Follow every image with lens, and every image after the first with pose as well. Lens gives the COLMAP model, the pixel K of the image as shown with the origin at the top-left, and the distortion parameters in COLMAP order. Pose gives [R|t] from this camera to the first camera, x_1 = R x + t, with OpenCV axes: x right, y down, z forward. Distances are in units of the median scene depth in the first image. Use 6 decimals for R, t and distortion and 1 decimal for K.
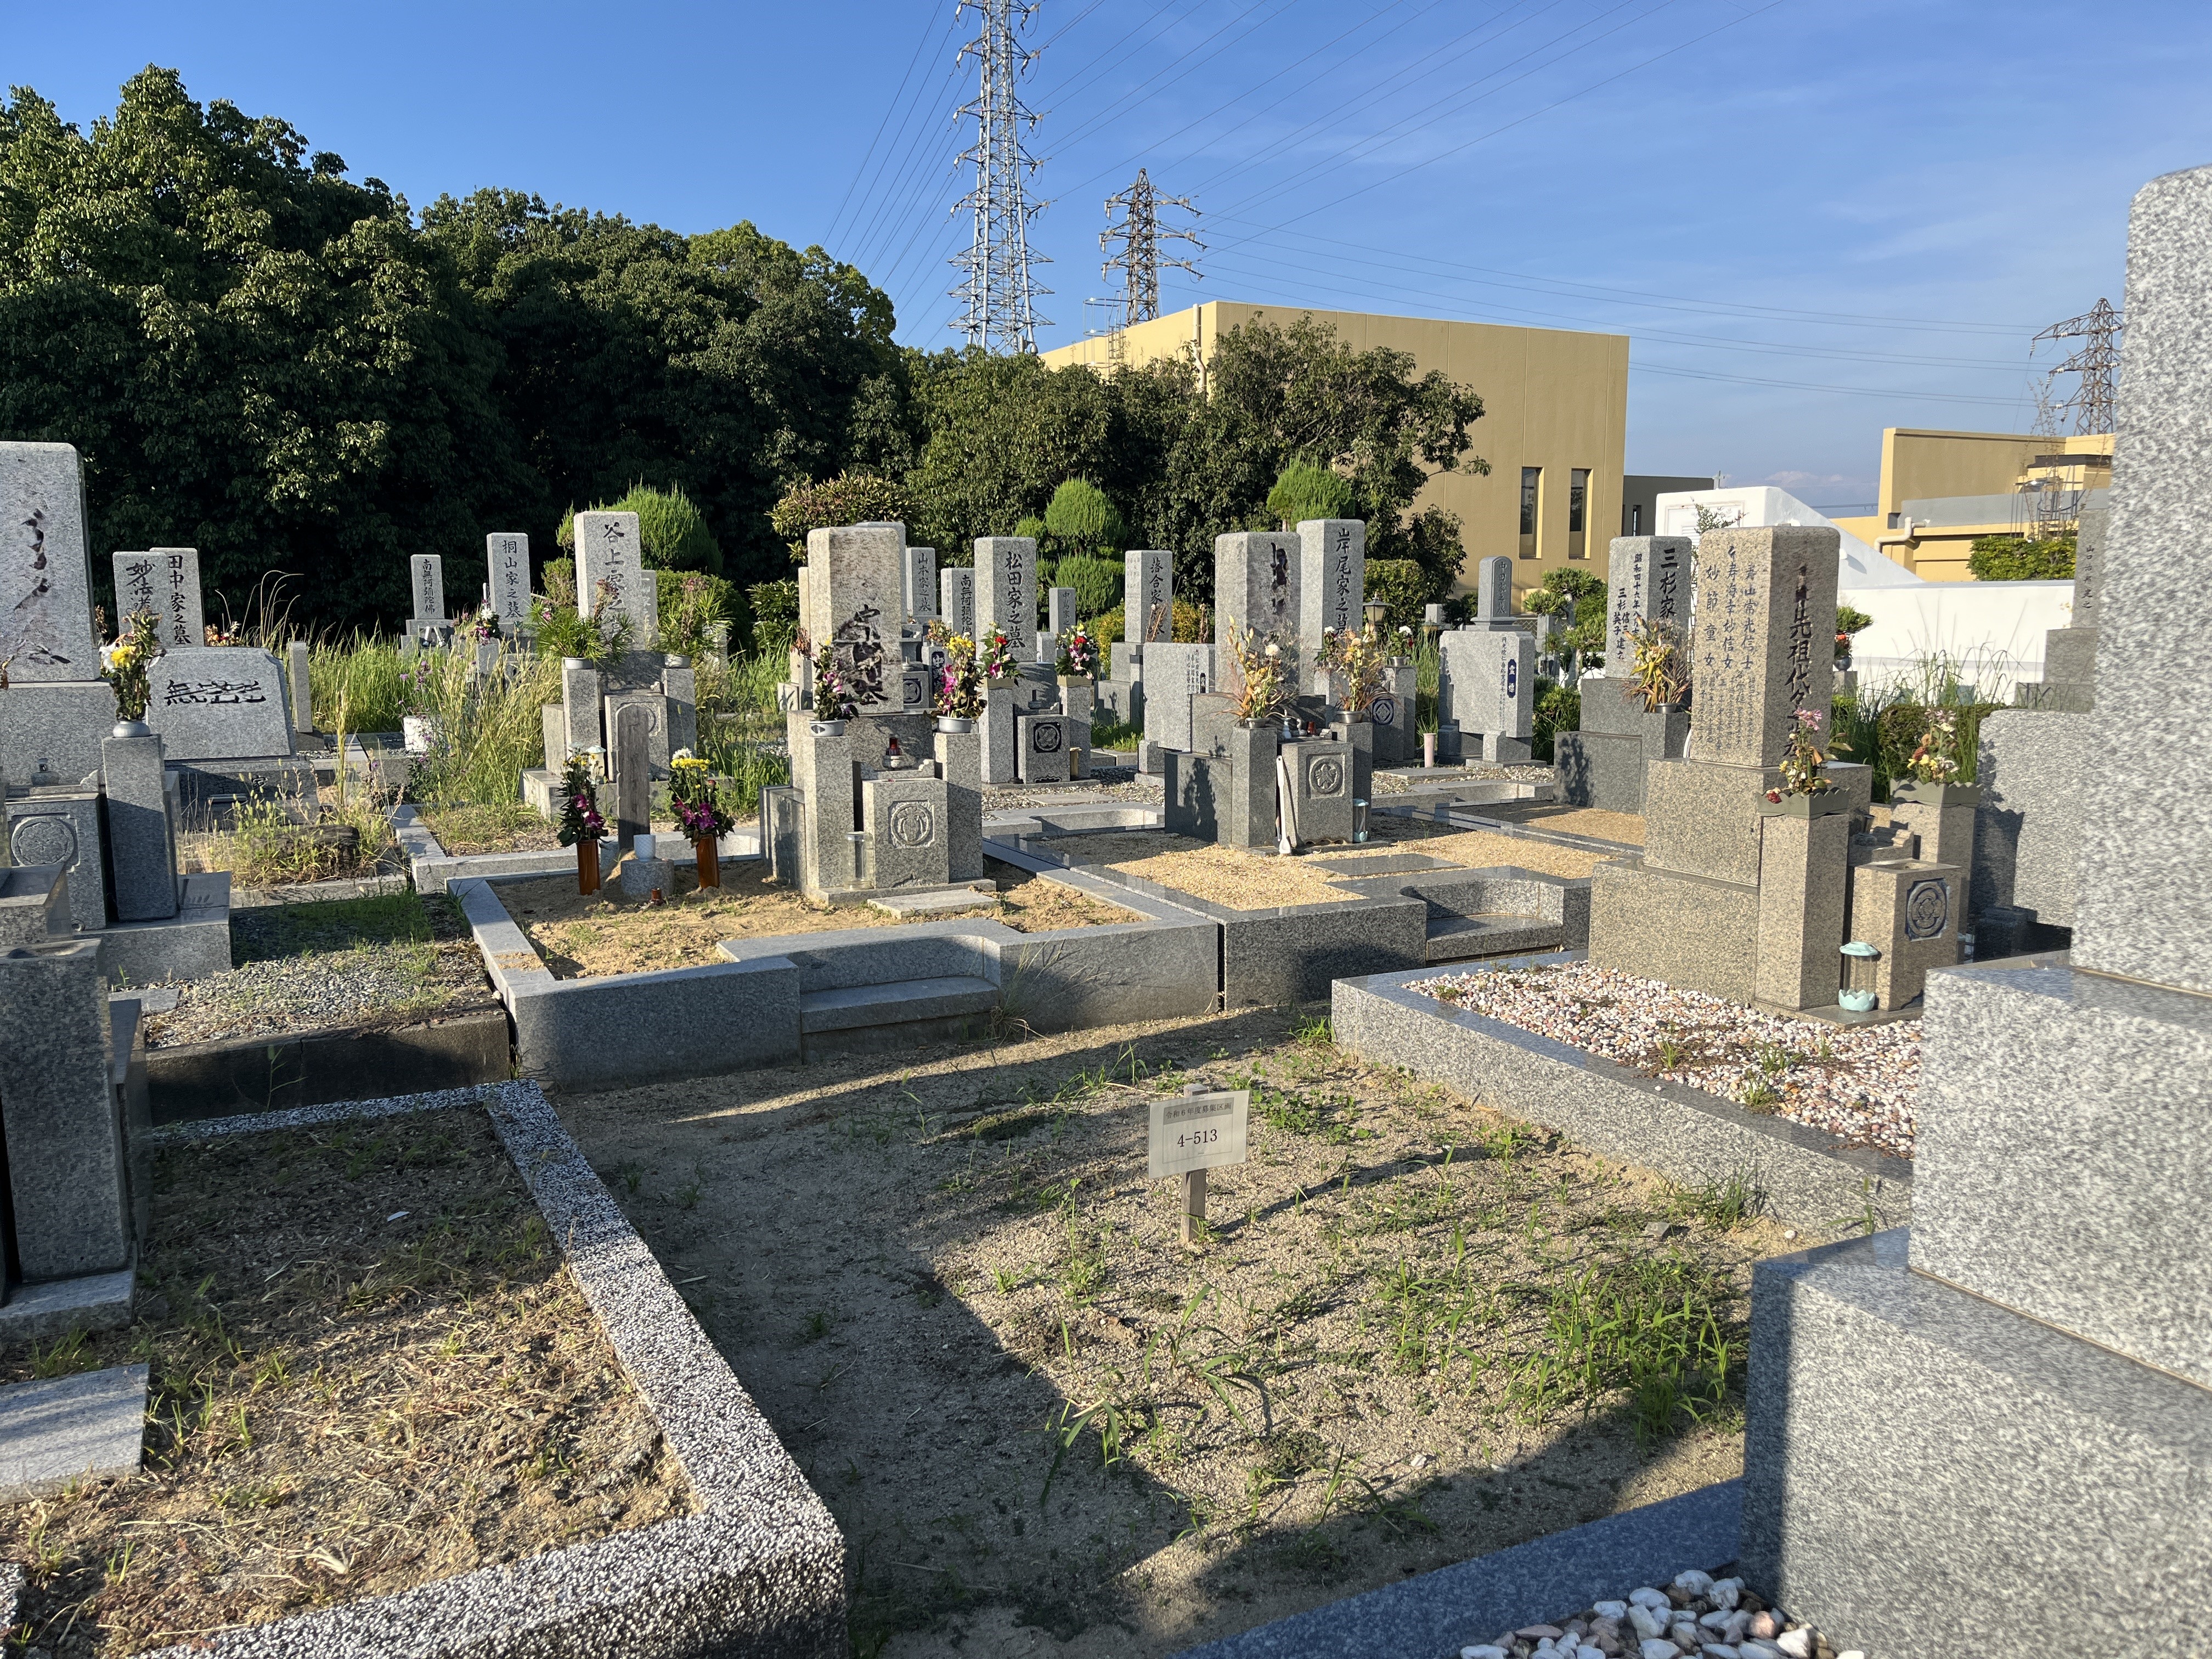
lens RADIAL K [[1678.8, 0, 1106.2], [0, 1678.8, 829.8], [0, 0, 1]] dist [-0.004671, -0.002695]
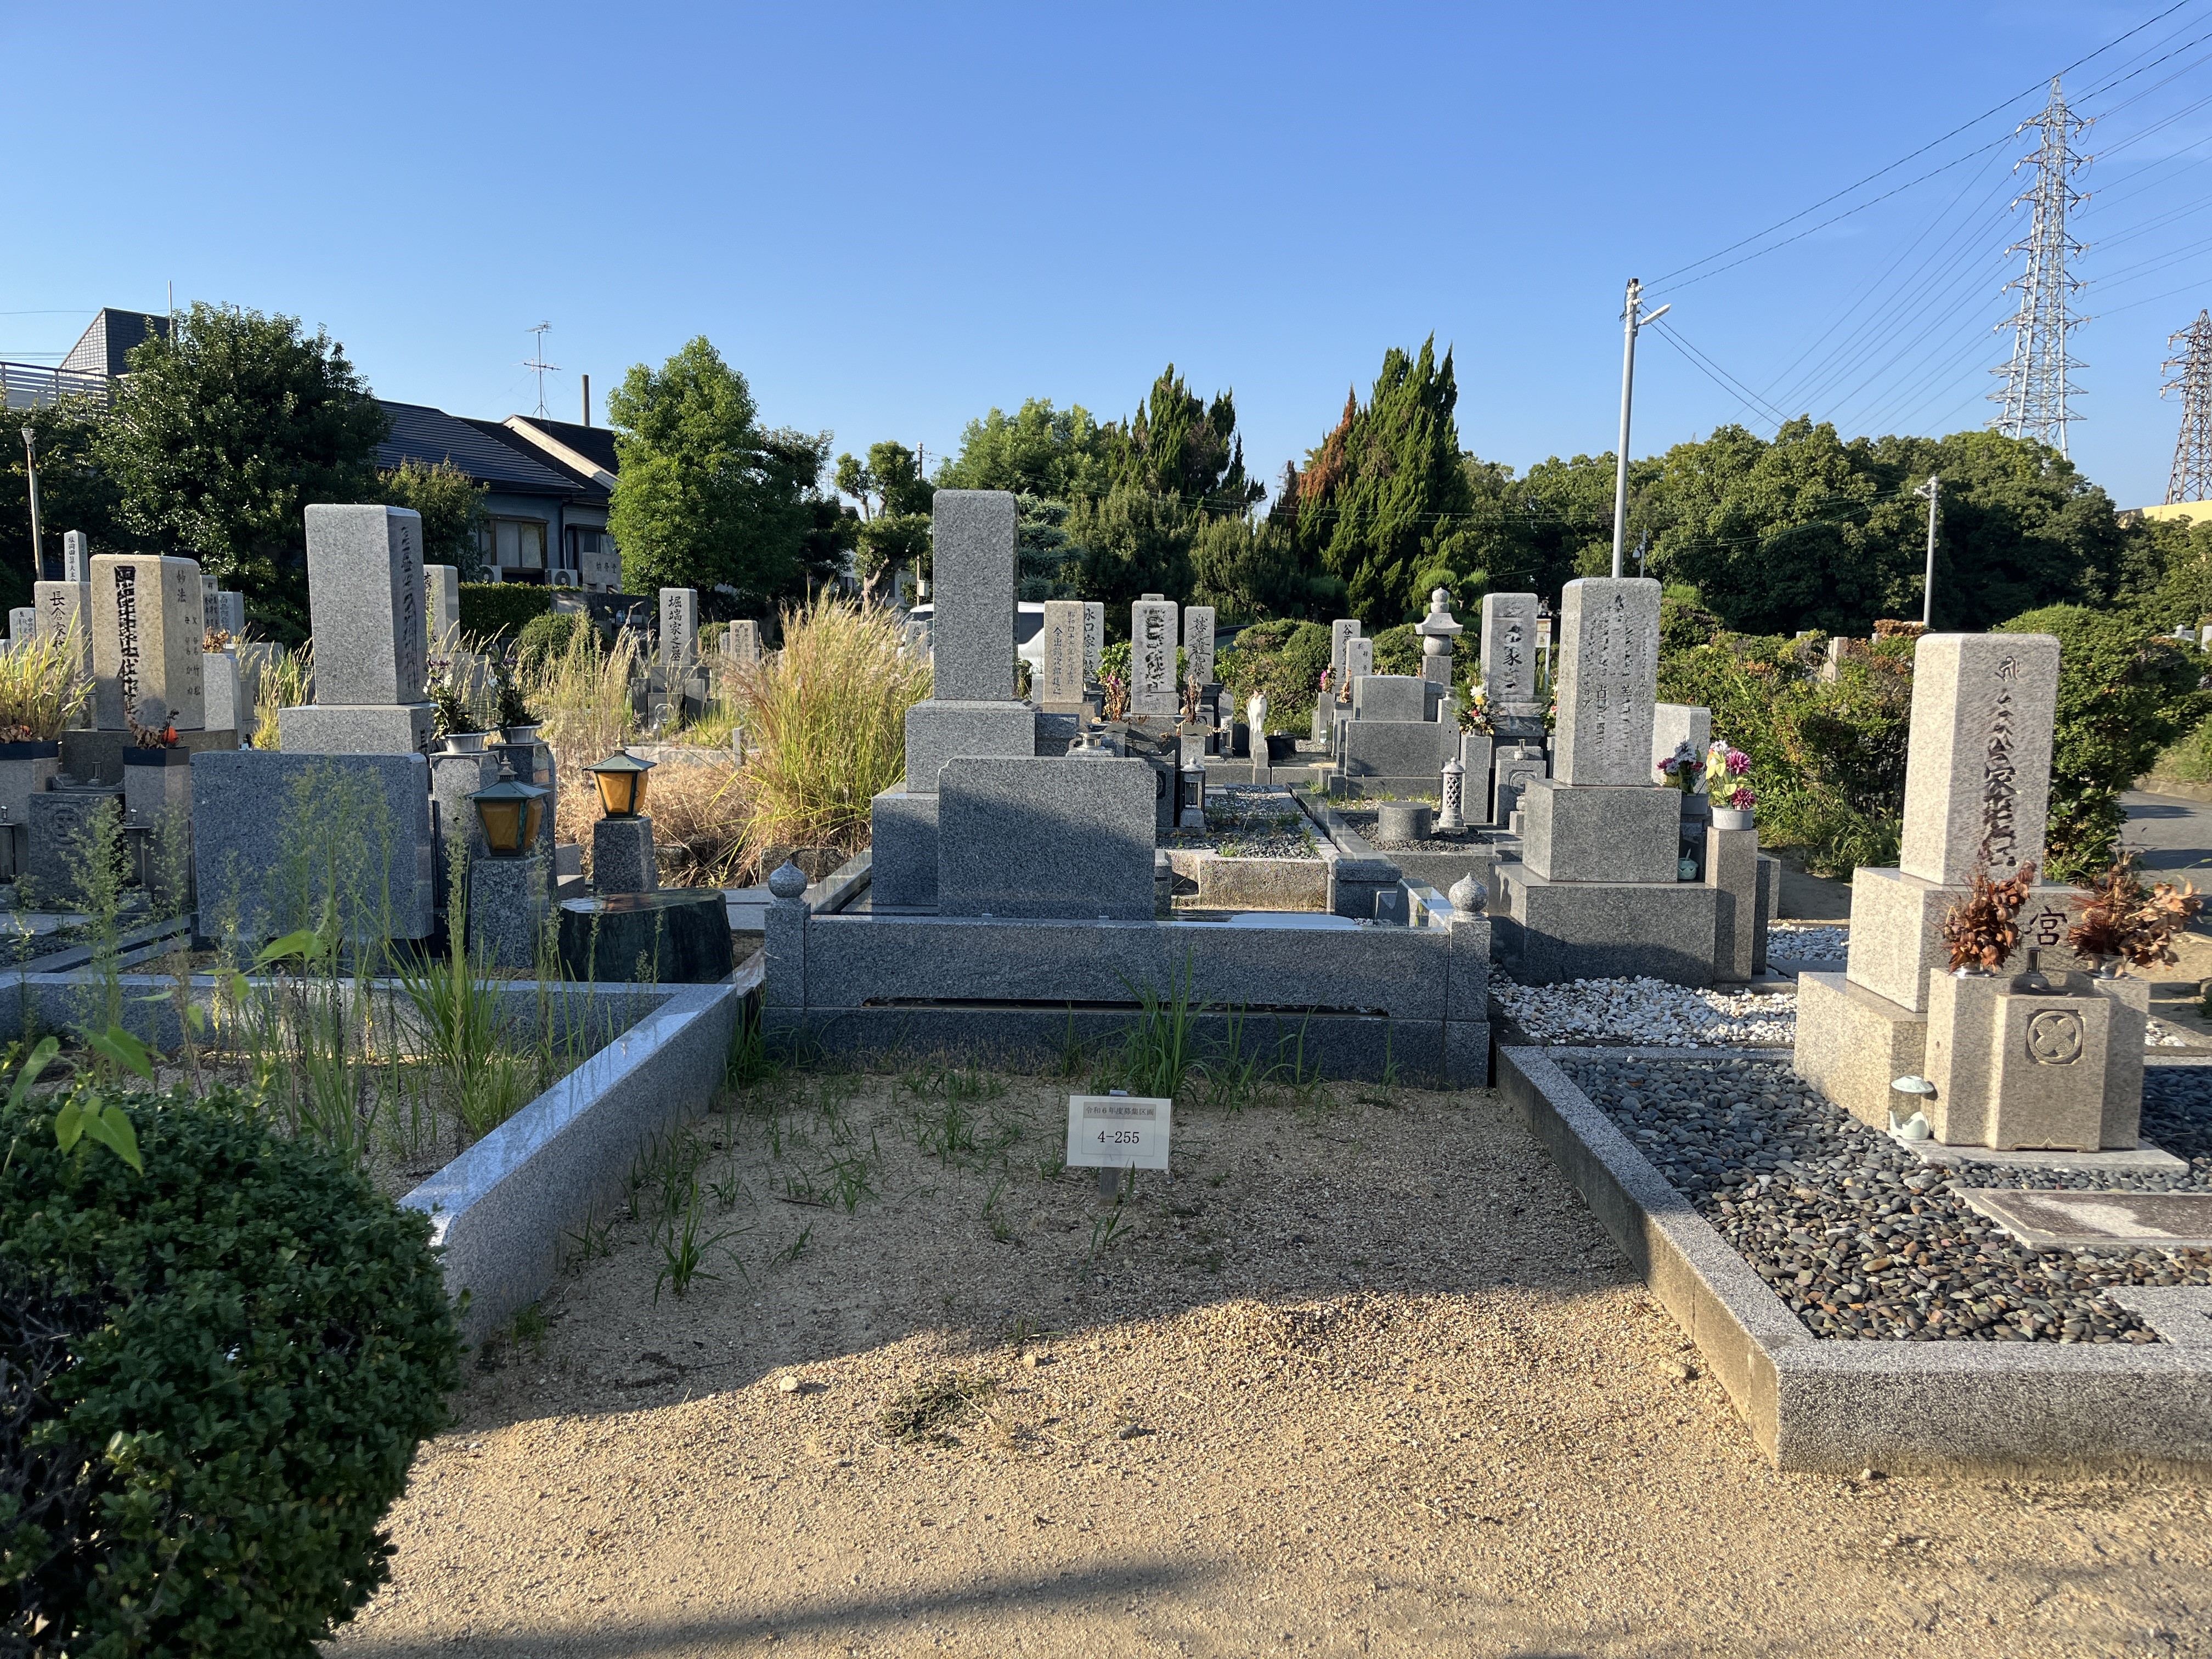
lens RADIAL K [[1678.8, 0, 1107.3], [0, 1678.8, 830.4], [0, 0, 1]] dist [-0.004671, -0.002695]
pose [[0.884806, 0.063057, -0.461672, -0.282411], [-0.074697, 0.997182, -0.006960, 0.167027], [0.459933, 0.040643, 0.887023, -1.249502]]
